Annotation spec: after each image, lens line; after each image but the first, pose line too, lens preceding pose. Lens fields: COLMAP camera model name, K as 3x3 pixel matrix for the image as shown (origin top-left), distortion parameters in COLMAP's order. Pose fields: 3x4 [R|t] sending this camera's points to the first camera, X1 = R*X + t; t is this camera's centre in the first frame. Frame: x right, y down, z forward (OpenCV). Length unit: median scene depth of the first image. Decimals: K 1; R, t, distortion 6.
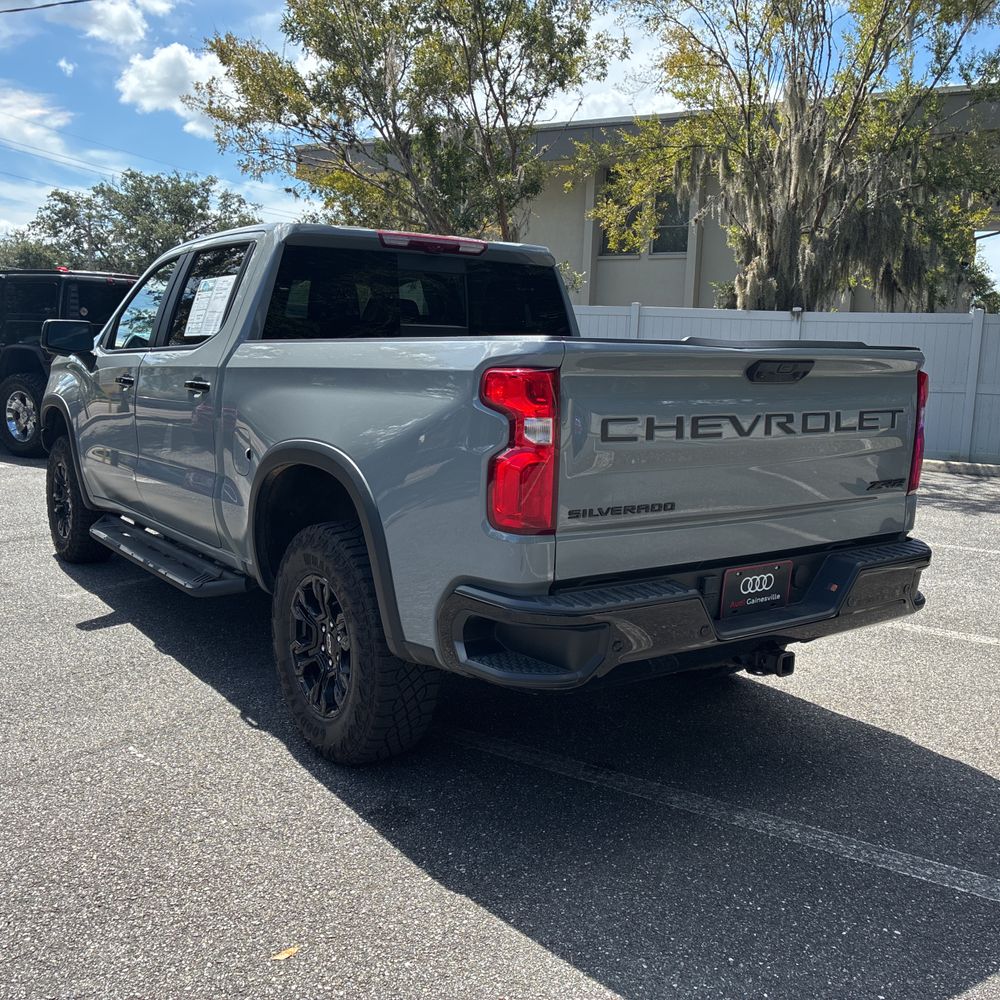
lens RADIAL K [[996.6, 0, 481.2], [0, 996.6, 501.6], [0, 0, 1]] dist [0.039024, 0.006436]
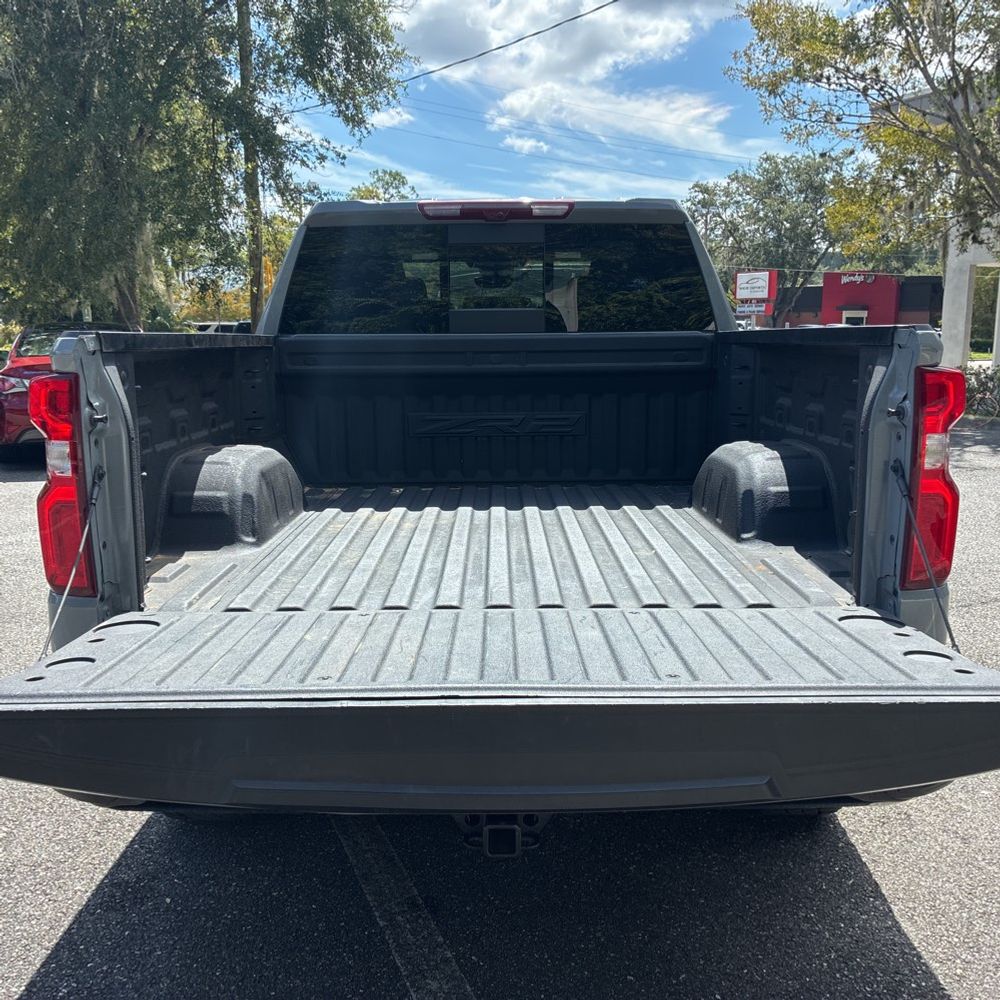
lens RADIAL K [[987.9, 0, 498.3], [0, 987.9, 497.1], [0, 0, 1]] dist [0.057329, -0.047641]
pose [[0.822500, 0.069101, -0.564552, 0.586281], [-0.059484, 0.997600, 0.035443, -0.068135], [0.565646, 0.004430, 0.824636, 0.441249]]
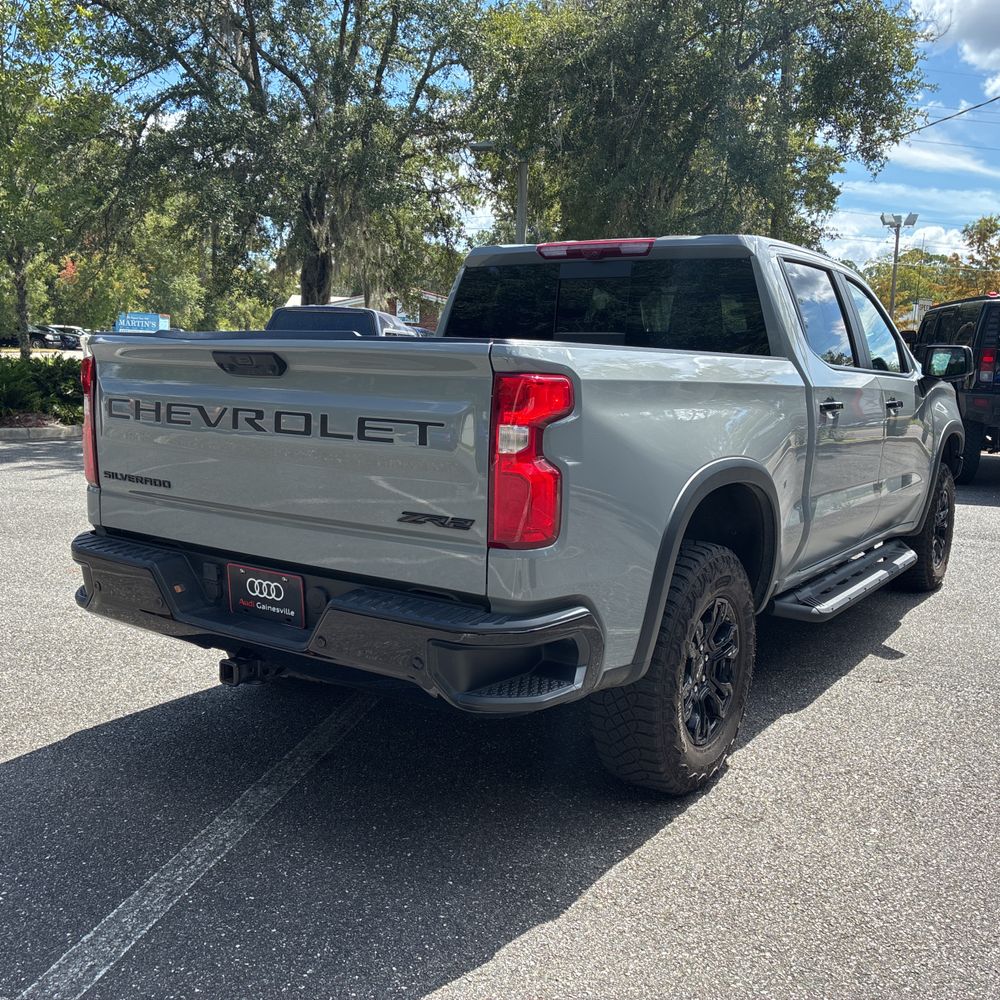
lens RADIAL K [[993.3, 0, 525.1], [0, 993.3, 498.0], [0, 0, 1]] dist [0.054302, -0.010694]
pose [[0.379450, 0.119088, -0.917516, 1.147811], [-0.156521, 0.985651, 0.063200, -0.094632], [0.911877, 0.119629, 0.392645, 0.791977]]
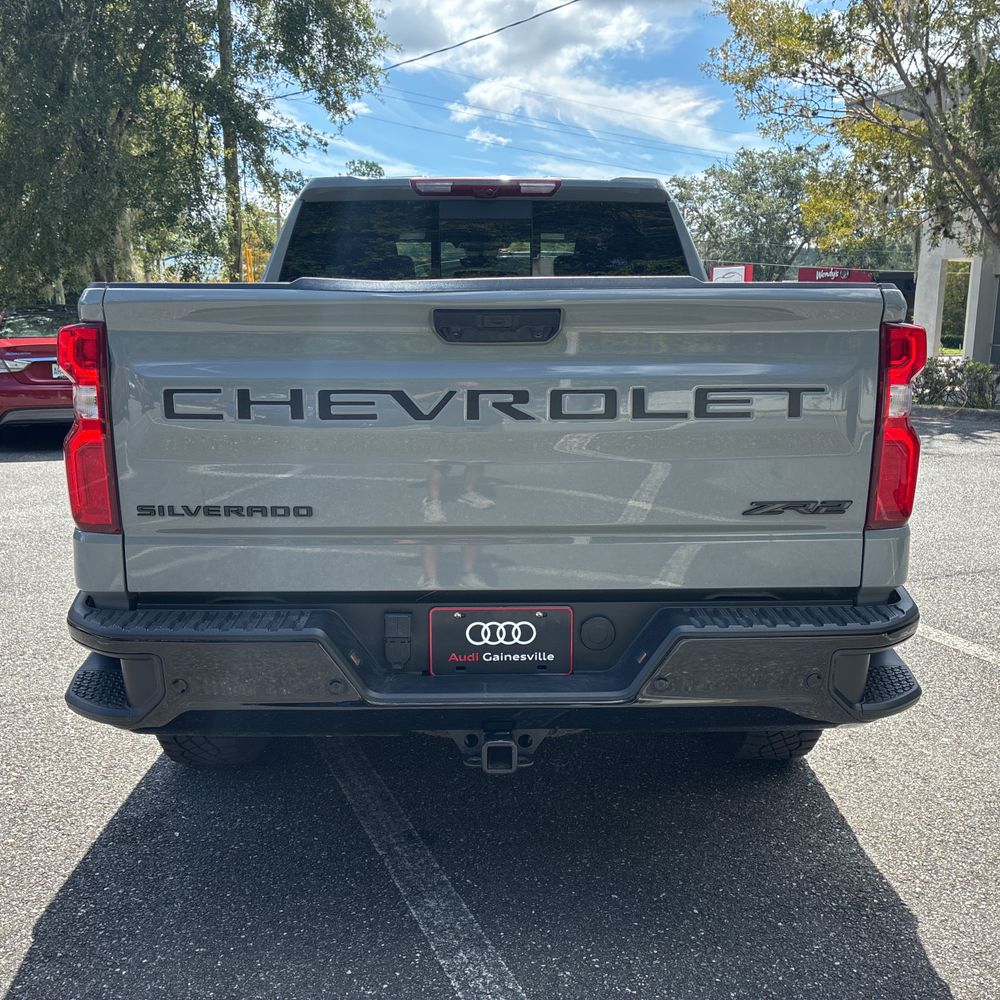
lens RADIAL K [[987.9, 0, 498.3], [0, 987.9, 497.1], [0, 0, 1]] dist [0.057329, -0.047641]
pose [[0.835423, 0.076308, -0.544284, 0.602616], [-0.064461, 0.997084, 0.040850, -0.038244], [0.545814, 0.000958, 0.837906, 0.395899]]
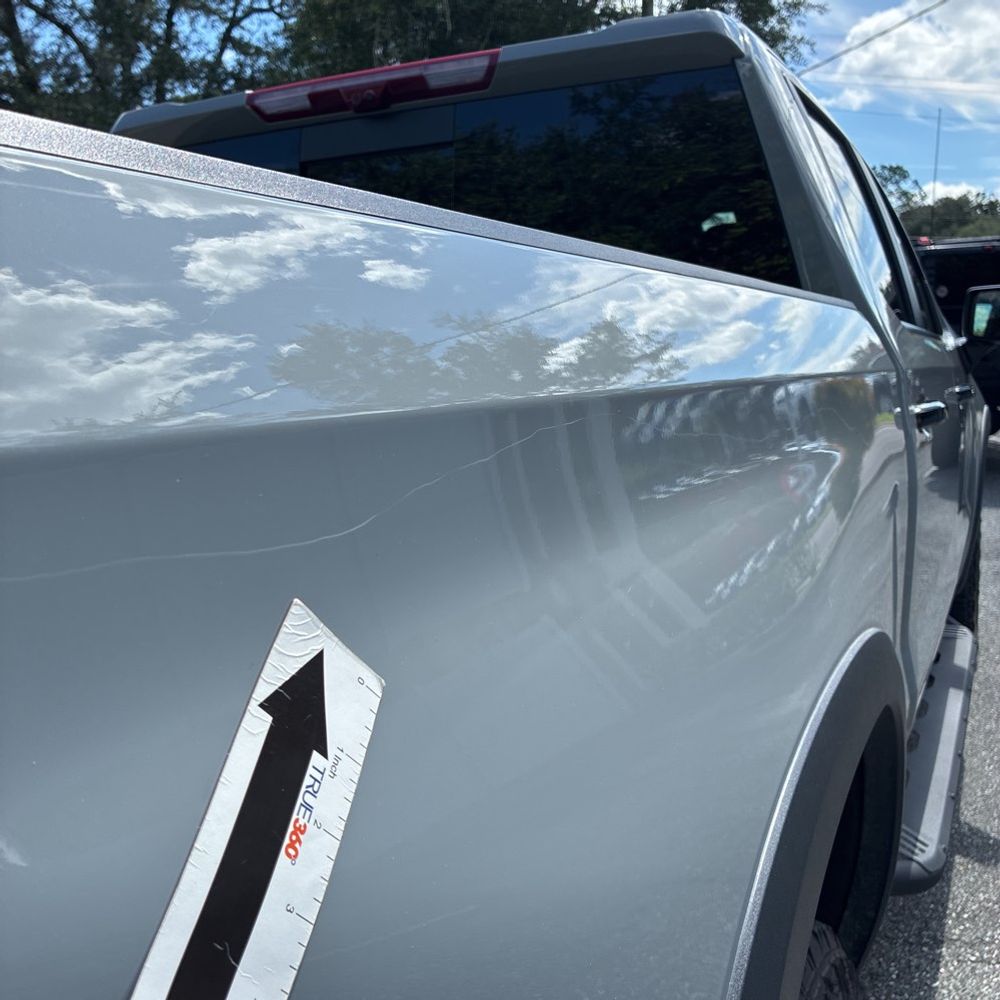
lens RADIAL K [[987.9, 0, 498.3], [0, 987.9, 497.1], [0, 0, 1]] dist [0.057329, -0.047641]
pose [[0.473072, 0.096243, -0.875751, 0.509146], [-0.093069, 0.993913, 0.058954, -0.151831], [0.876094, 0.053616, 0.479149, 1.151618]]
